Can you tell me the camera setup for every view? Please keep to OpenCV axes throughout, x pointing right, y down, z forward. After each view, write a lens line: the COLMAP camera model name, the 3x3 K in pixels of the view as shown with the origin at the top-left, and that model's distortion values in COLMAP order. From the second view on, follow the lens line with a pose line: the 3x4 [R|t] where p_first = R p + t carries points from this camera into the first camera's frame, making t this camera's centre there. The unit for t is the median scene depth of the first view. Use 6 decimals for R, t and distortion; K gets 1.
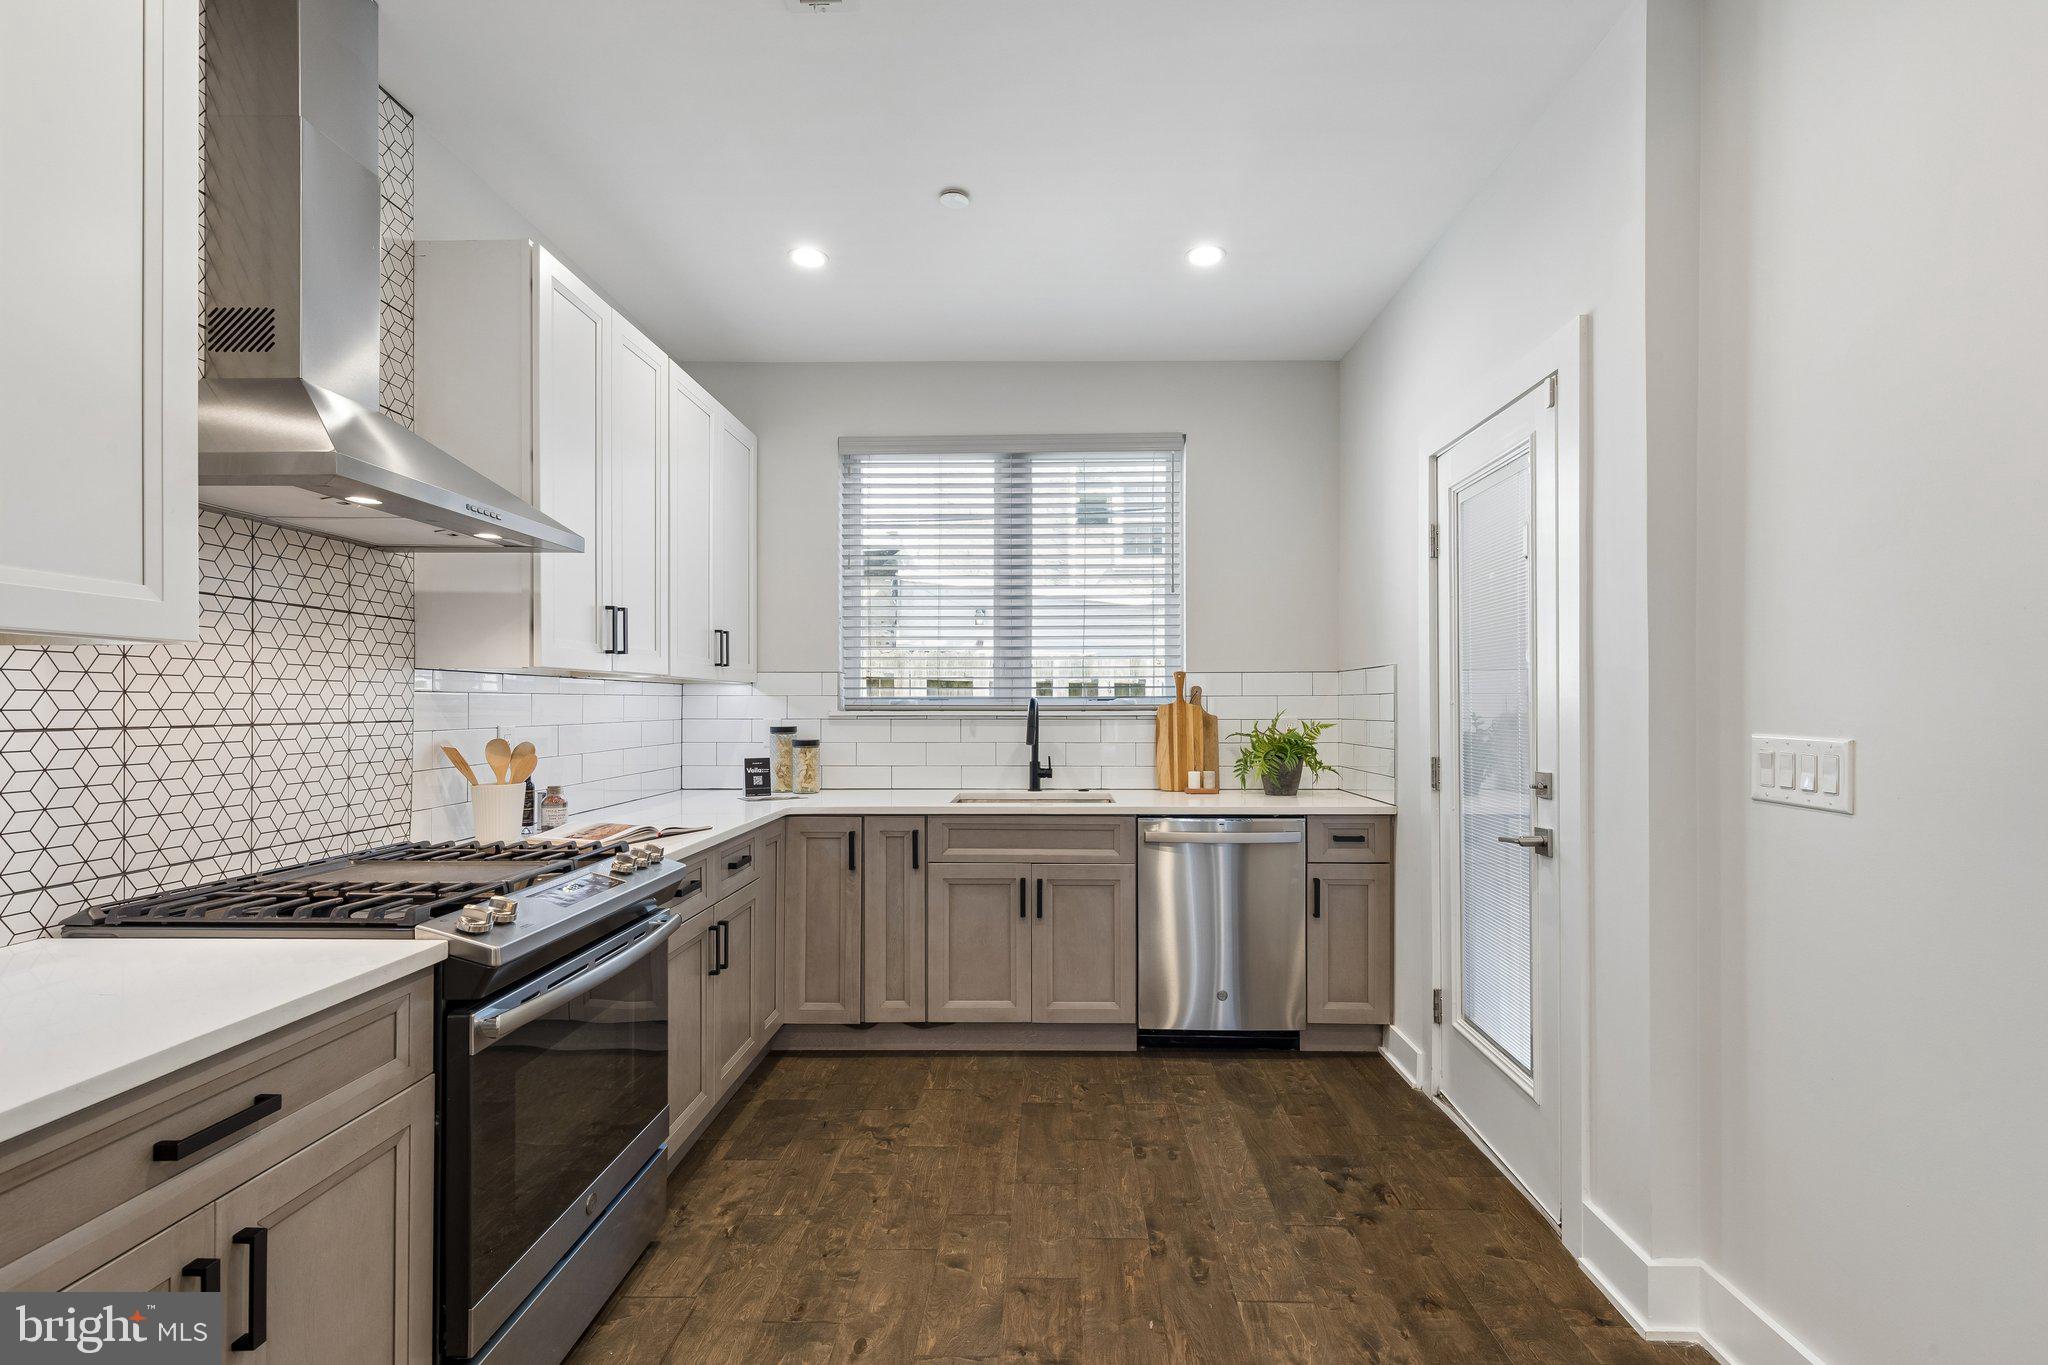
lens RADIAL K [[930.8, 0, 1042.0], [0, 930.8, 698.2], [0, 0, 1]] dist [0.009200, -0.000739]
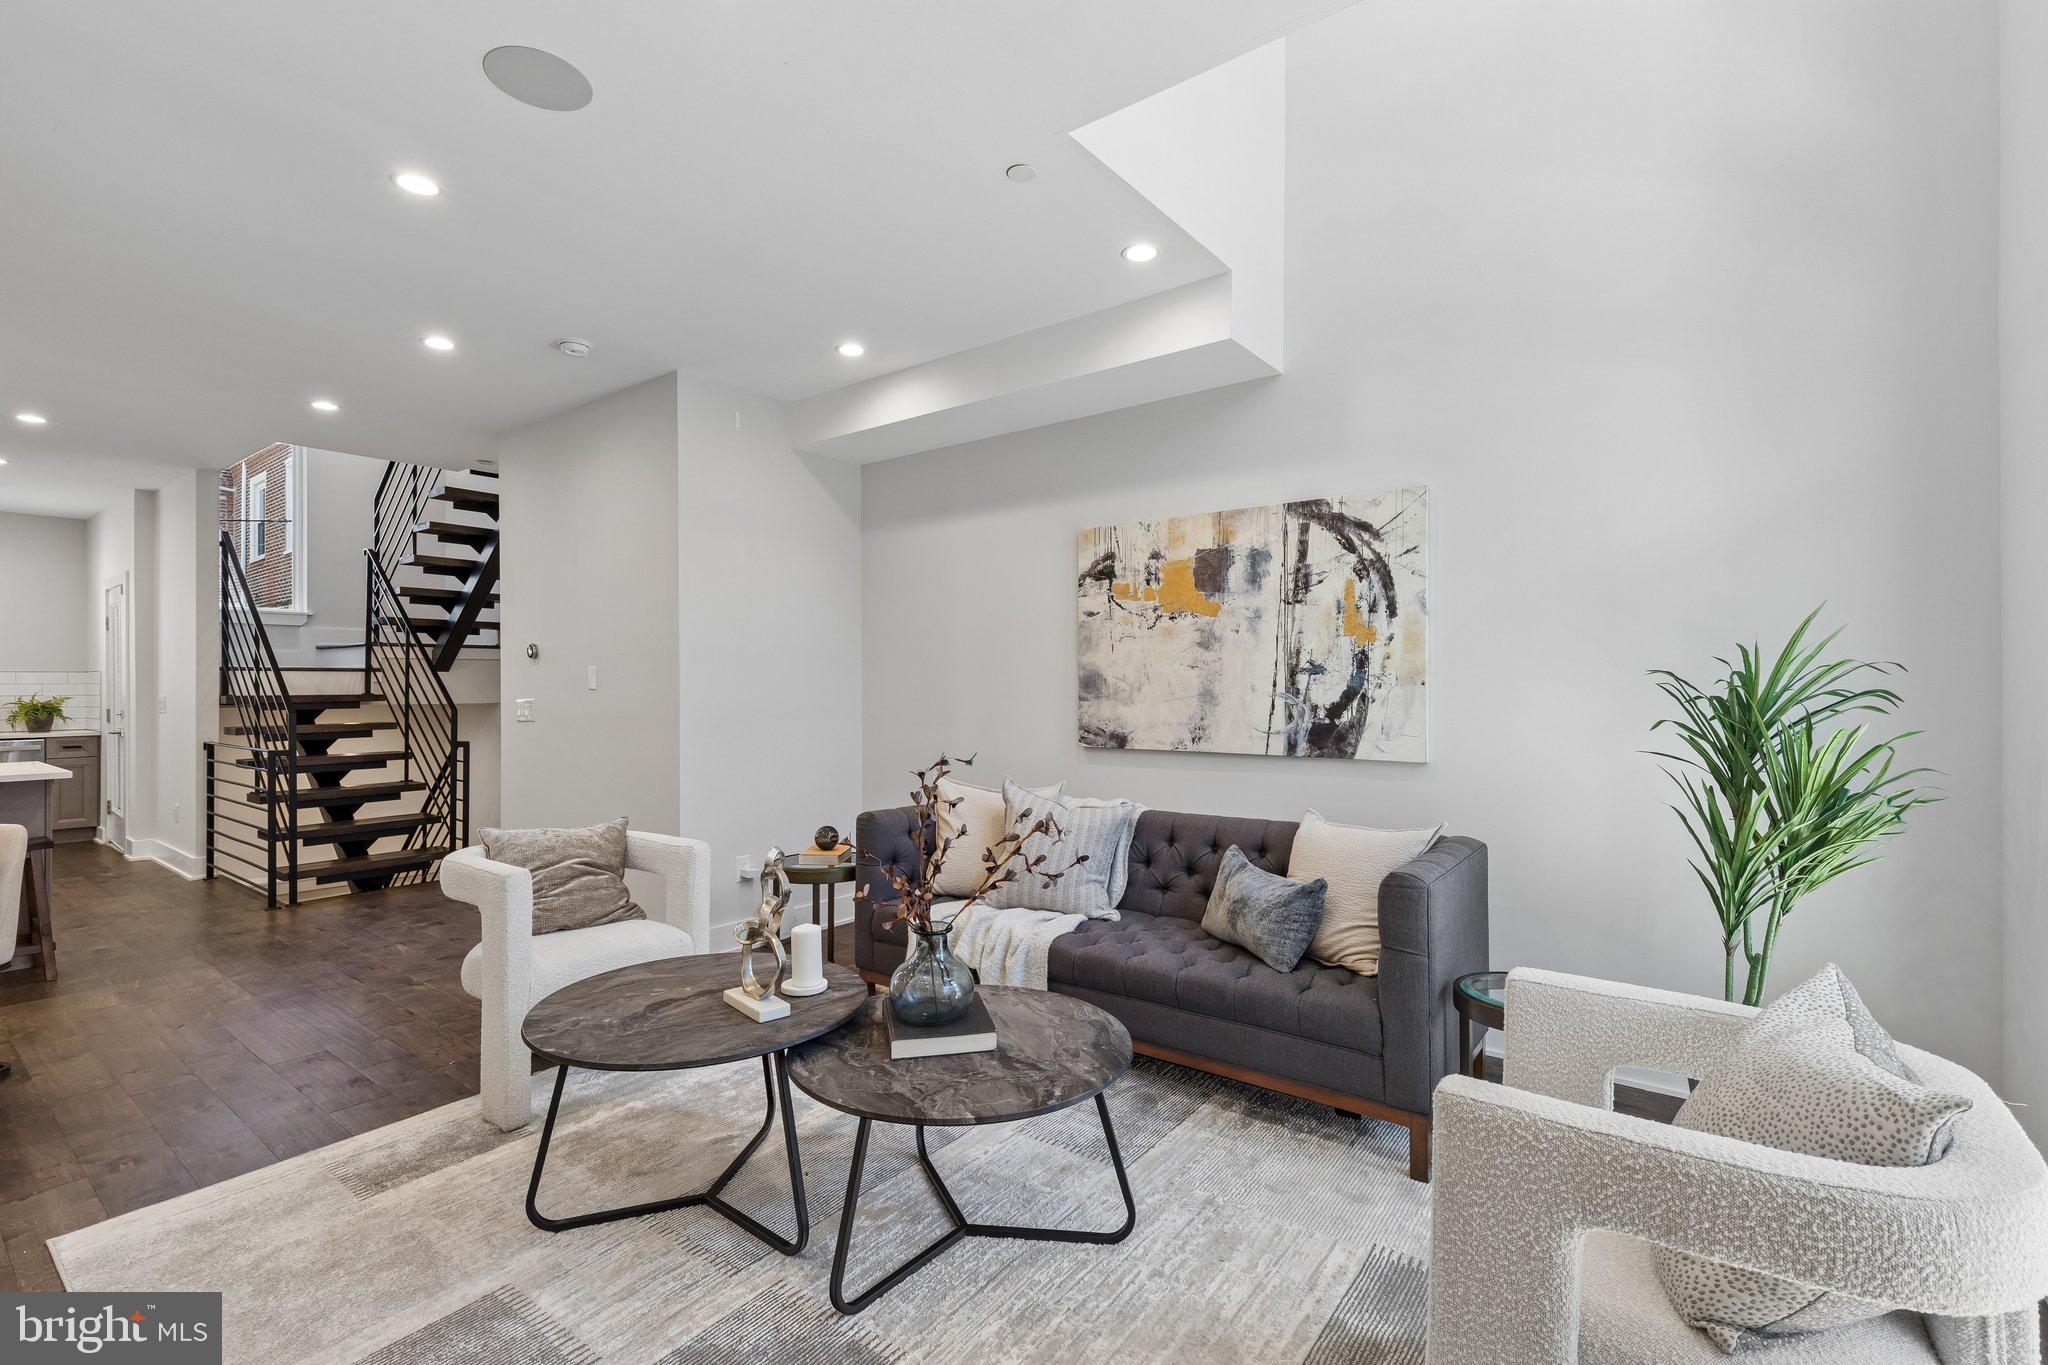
lens RADIAL K [[916.2, 0, 1023.5], [0, 916.2, 685.5], [0, 0, 1]] dist [0.007920, -0.000883]
pose [[0.597457, 0.000310, 0.801901, -0.092820], [-0.004336, 0.999987, 0.002845, -0.016093], [-0.801889, -0.005177, 0.597450, -2.230860]]
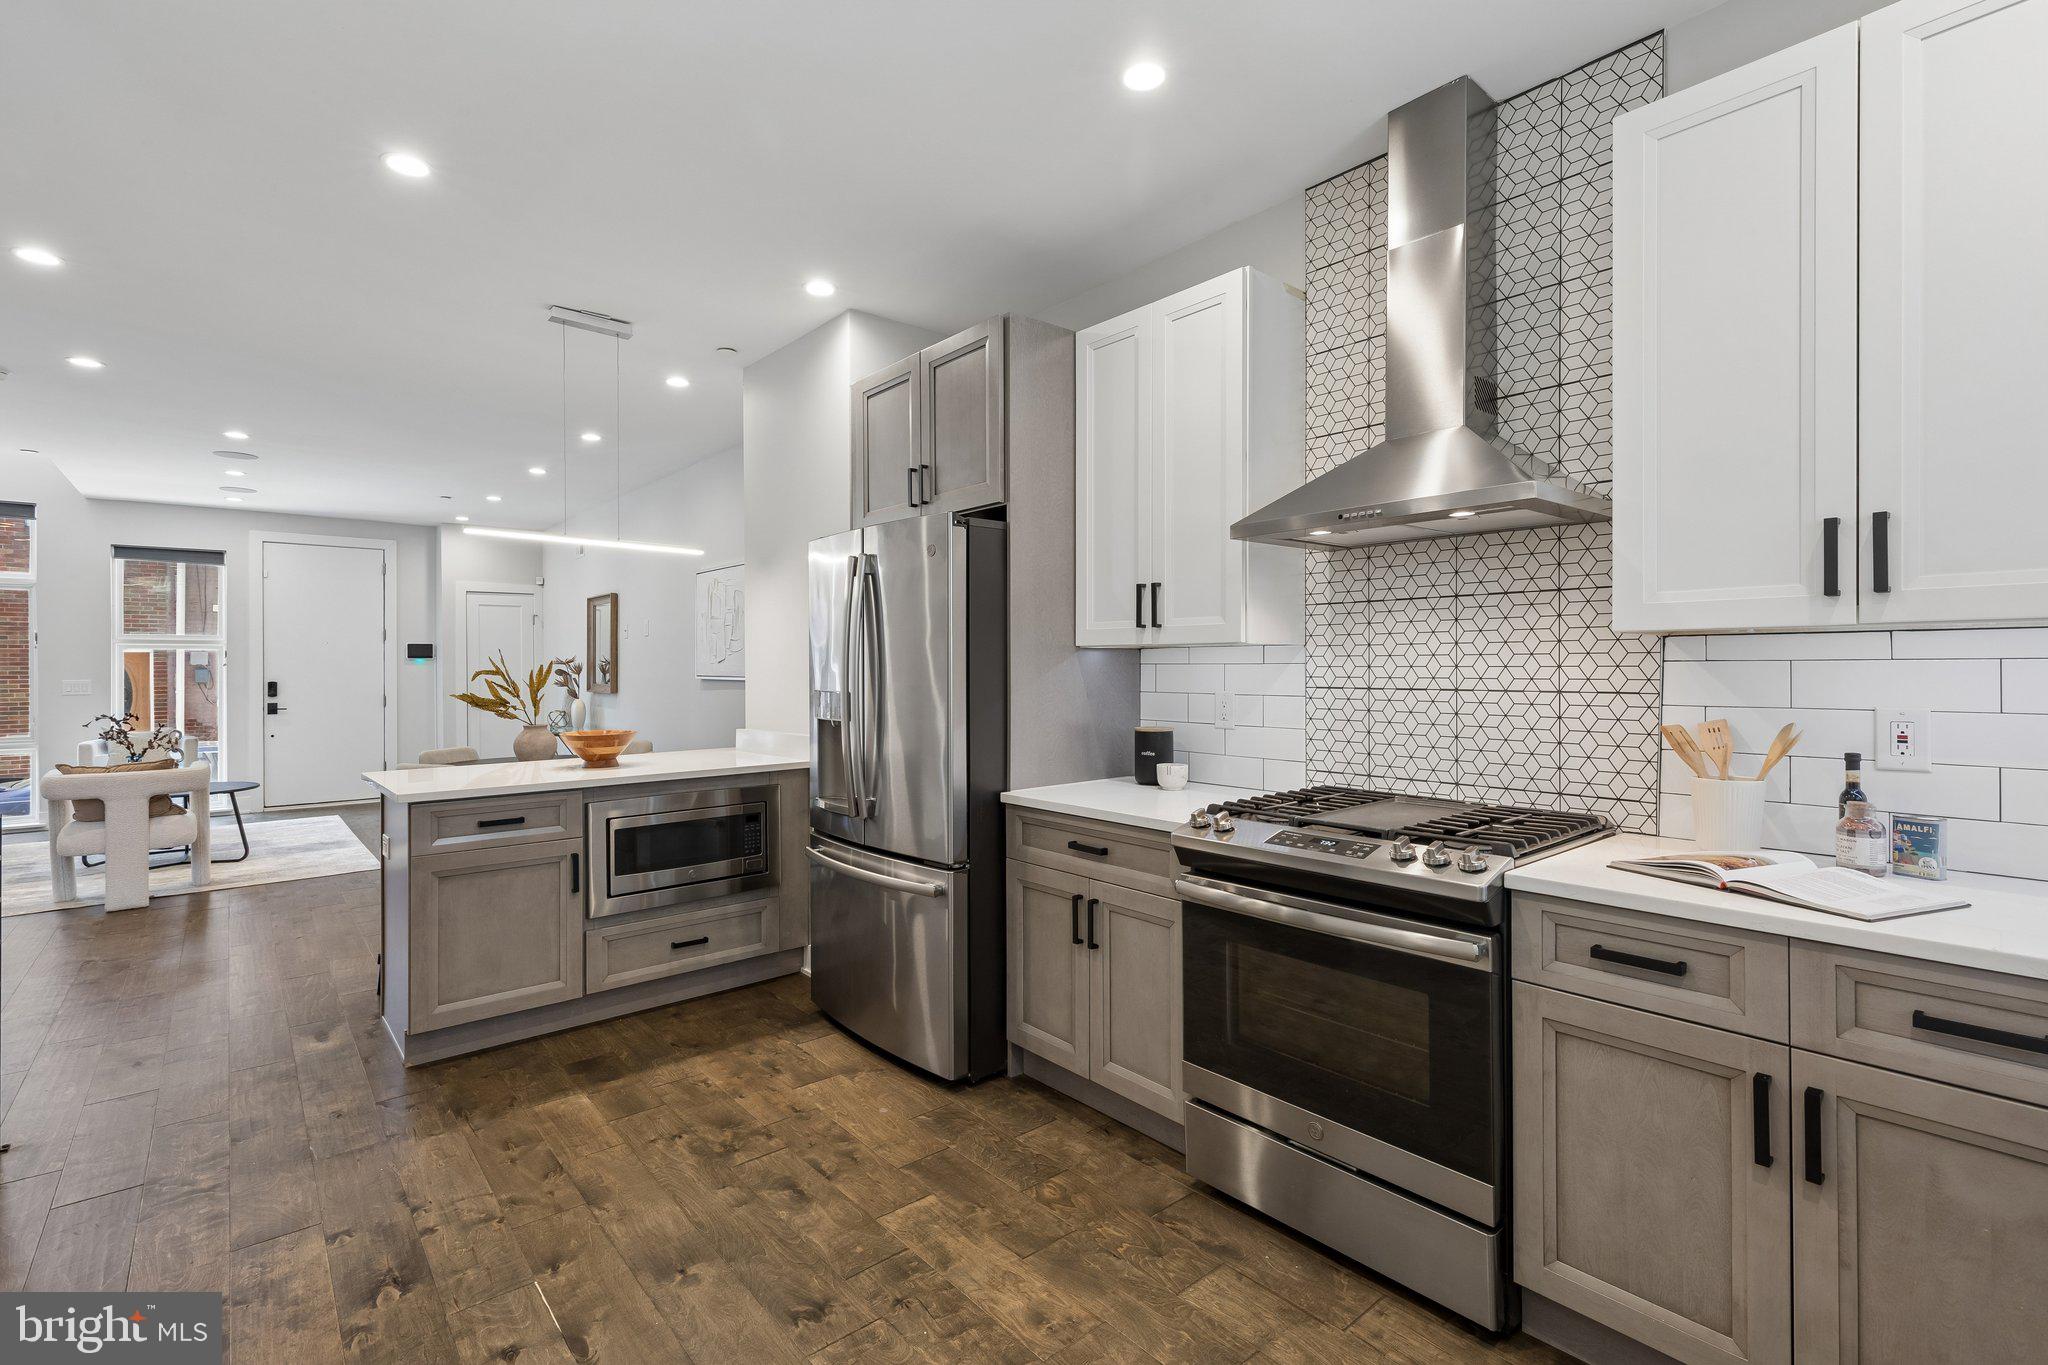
lens RADIAL K [[928.8, 0, 1027.6], [0, 928.8, 668.9], [0, 0, 1]] dist [0.008485, -0.000548]
pose [[-0.751023, 0.005522, -0.660253, 0.275036], [0.009398, 0.999953, -0.002326, -0.002357], [0.660210, -0.007951, -0.751039, 0.894518]]
